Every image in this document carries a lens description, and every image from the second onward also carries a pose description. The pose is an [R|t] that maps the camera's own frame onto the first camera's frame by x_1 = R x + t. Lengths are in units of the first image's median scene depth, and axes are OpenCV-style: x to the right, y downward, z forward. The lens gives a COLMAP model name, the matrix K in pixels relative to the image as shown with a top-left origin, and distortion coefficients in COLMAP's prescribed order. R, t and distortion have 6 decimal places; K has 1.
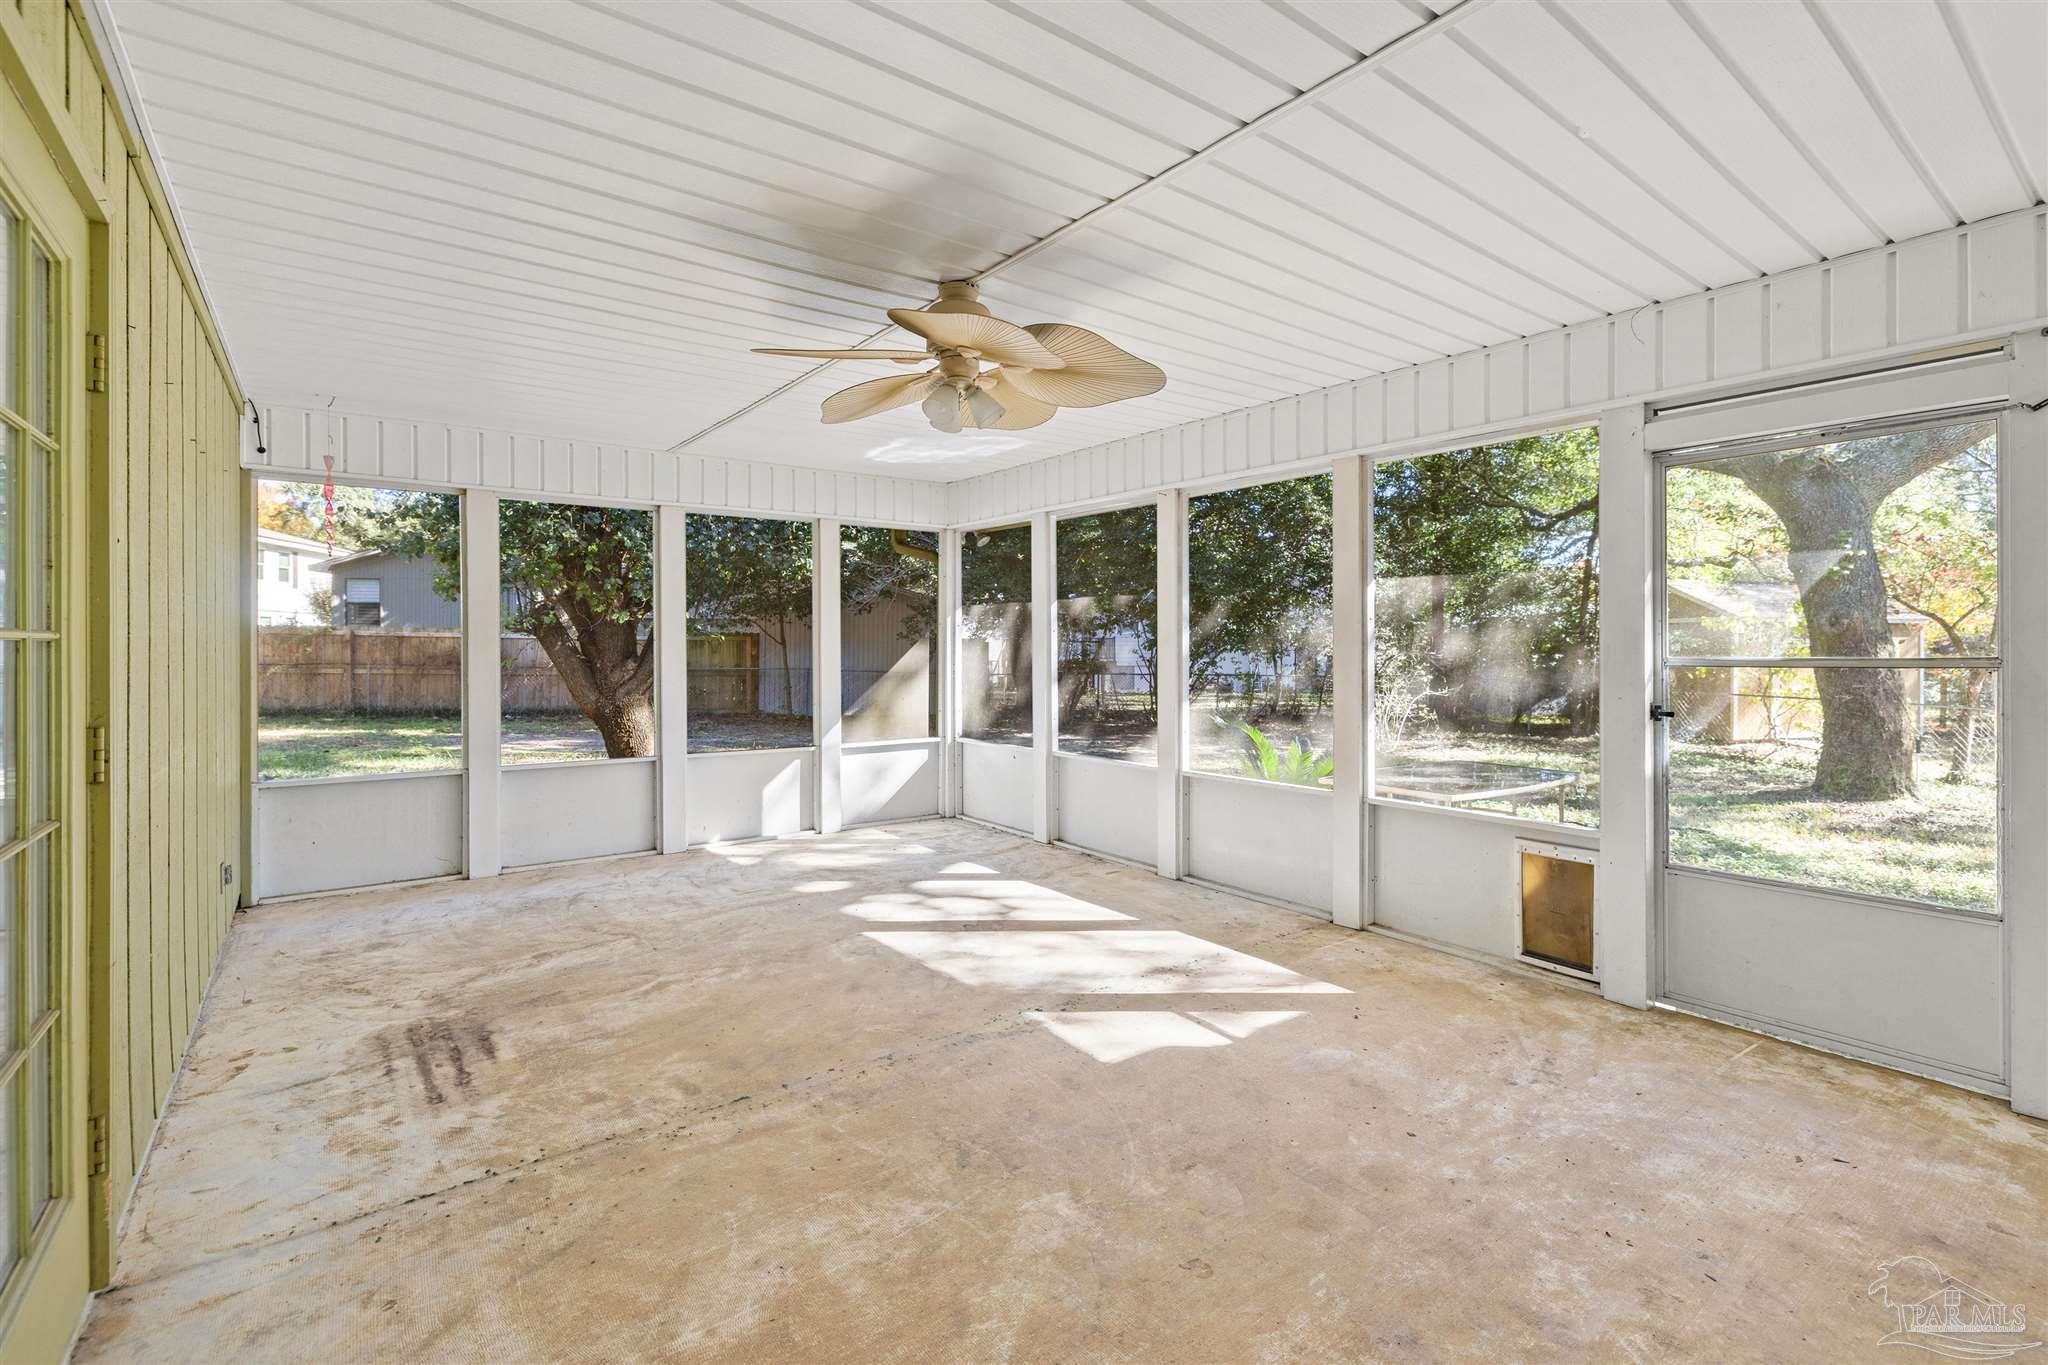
lens RADIAL K [[901.3, 0, 1021.3], [0, 901.3, 646.2], [0, 0, 1]] dist [-0.000503, 0.000667]
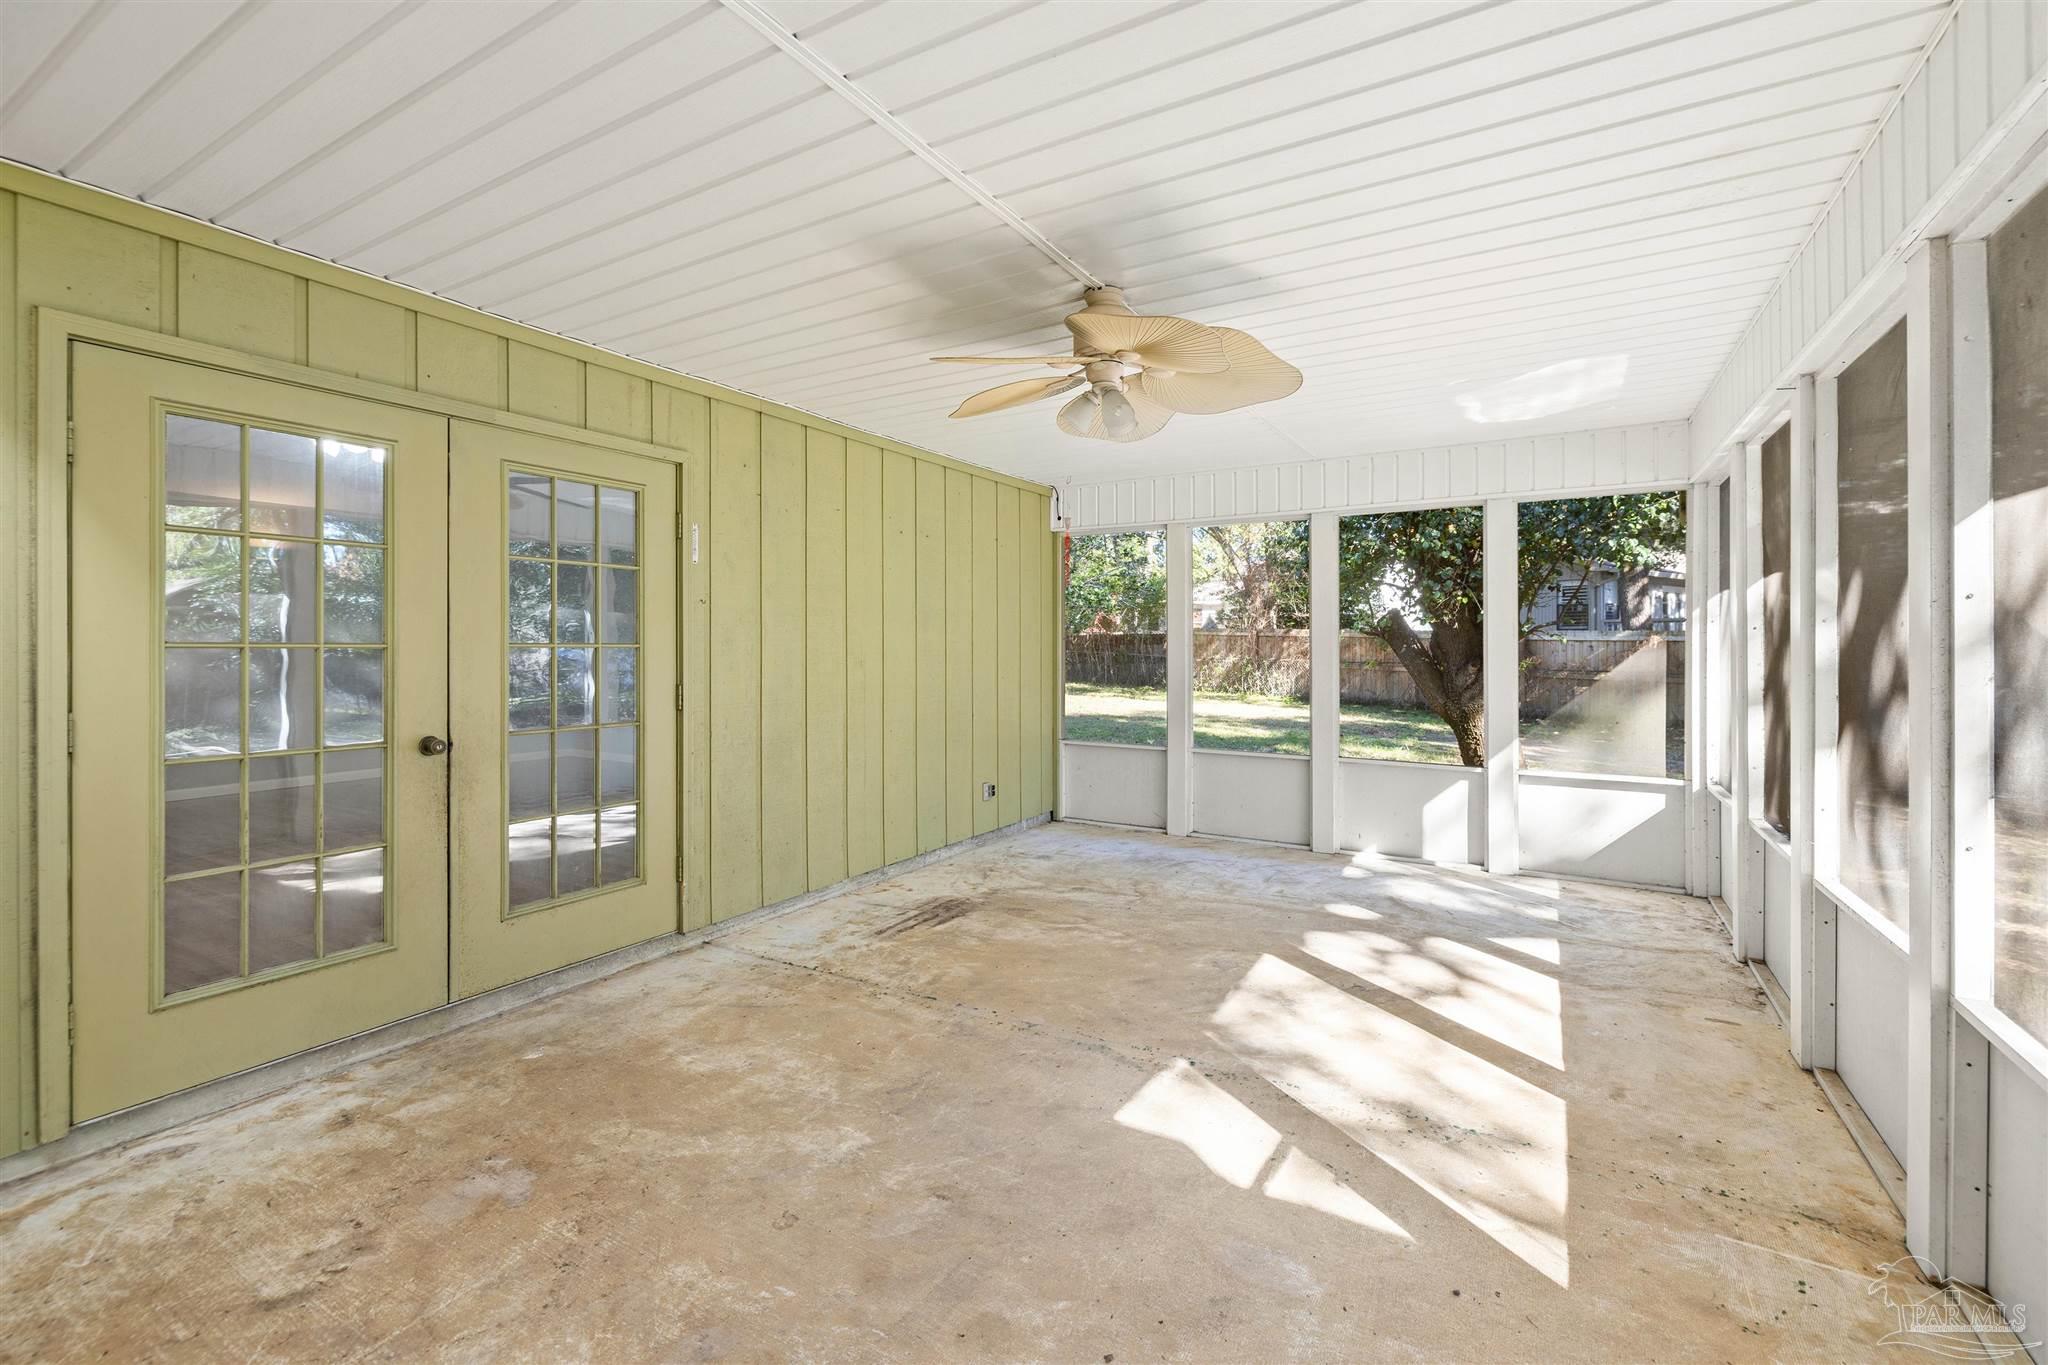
lens RADIAL K [[915.9, 0, 995.1], [0, 915.9, 646.4], [0, 0, 1]] dist [-0.000389, 0.000555]
pose [[0.371593, 0.000368, -0.928396, 0.787446], [-0.001239, 0.999999, -0.000100, -0.005826], [0.928395, 0.001188, 0.371593, 0.487681]]
